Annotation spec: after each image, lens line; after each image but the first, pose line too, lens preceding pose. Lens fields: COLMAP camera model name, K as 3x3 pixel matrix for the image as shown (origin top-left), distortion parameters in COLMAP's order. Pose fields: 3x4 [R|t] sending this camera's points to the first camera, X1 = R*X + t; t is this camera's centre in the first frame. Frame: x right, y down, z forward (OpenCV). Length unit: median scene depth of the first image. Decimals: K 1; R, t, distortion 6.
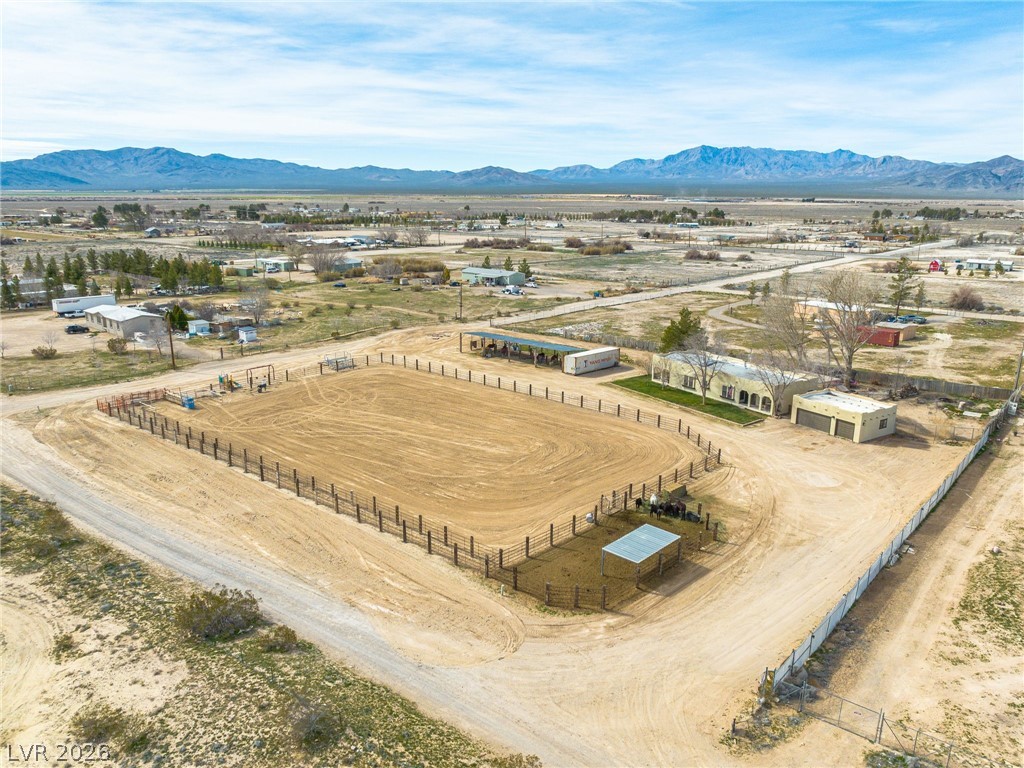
lens RADIAL K [[797.5, 0, 512.0], [0, 797.5, 384.0], [0, 0, 1]] dist [-0.013939, -0.004962]
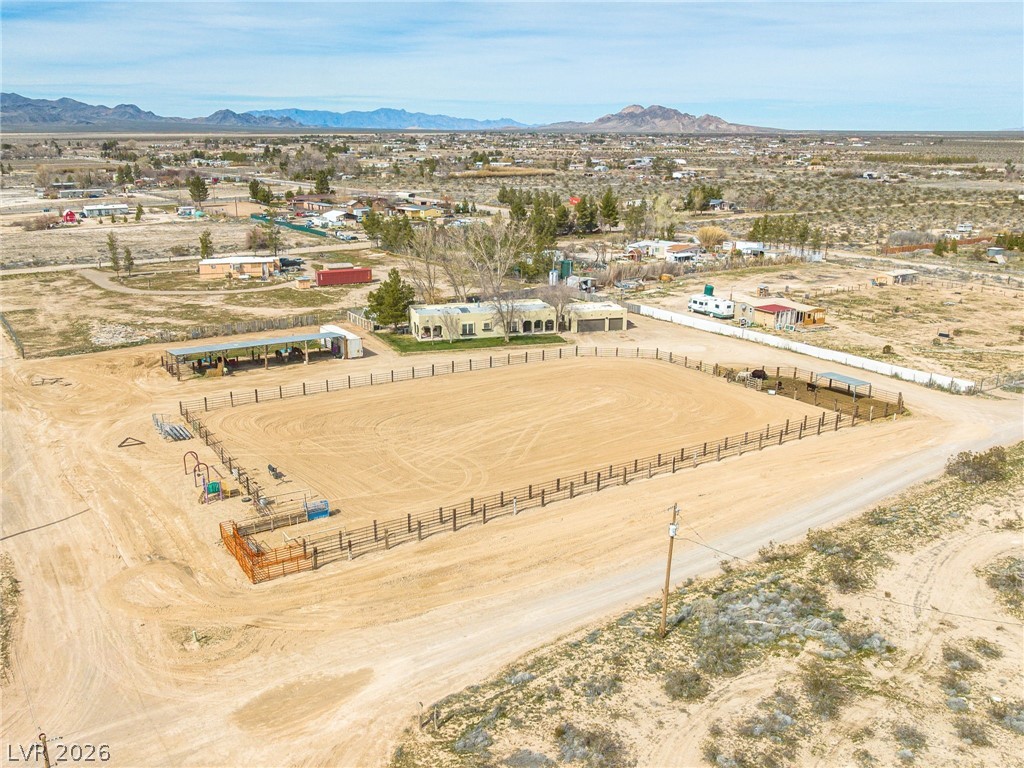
lens RADIAL K [[906.5, 0, 516.8], [0, 906.5, 400.1], [0, 0, 1]] dist [-0.020886, -0.025212]
pose [[0.271859, -0.282166, 0.920041, -1.036277], [0.221940, 0.948659, 0.225362, -0.195742], [-0.936395, 0.142927, 0.320526, 0.612365]]
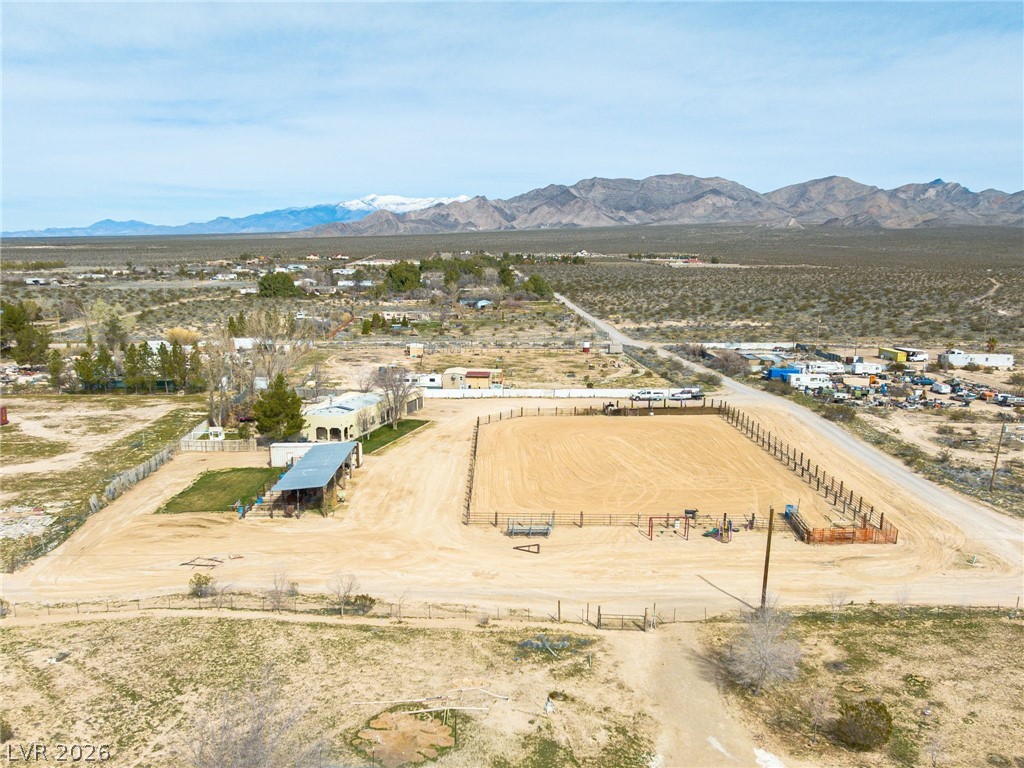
lens RADIAL K [[906.5, 0, 516.8], [0, 906.5, 400.1], [0, 0, 1]] dist [-0.020886, -0.025212]
pose [[-0.691980, -0.136257, 0.708941, -0.895987], [0.152761, 0.932152, 0.328263, -0.459981], [-0.705569, 0.335450, -0.624216, 1.802797]]
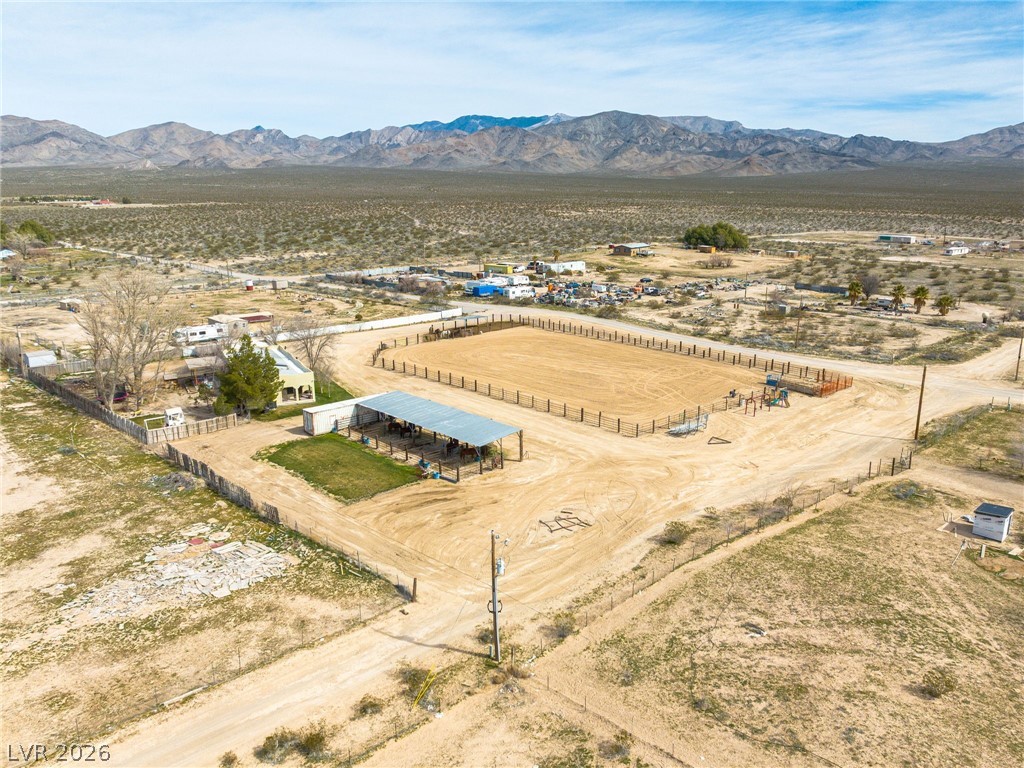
lens RADIAL K [[806.1, 0, 512.0], [0, 806.1, 384.0], [0, 0, 1]] dist [-0.047320, 0.005623]
pose [[-0.993994, -0.031810, 0.104710, -0.161280], [0.019855, 0.888521, 0.458407, -0.512717], [-0.107619, 0.457733, -0.882553, 2.090142]]
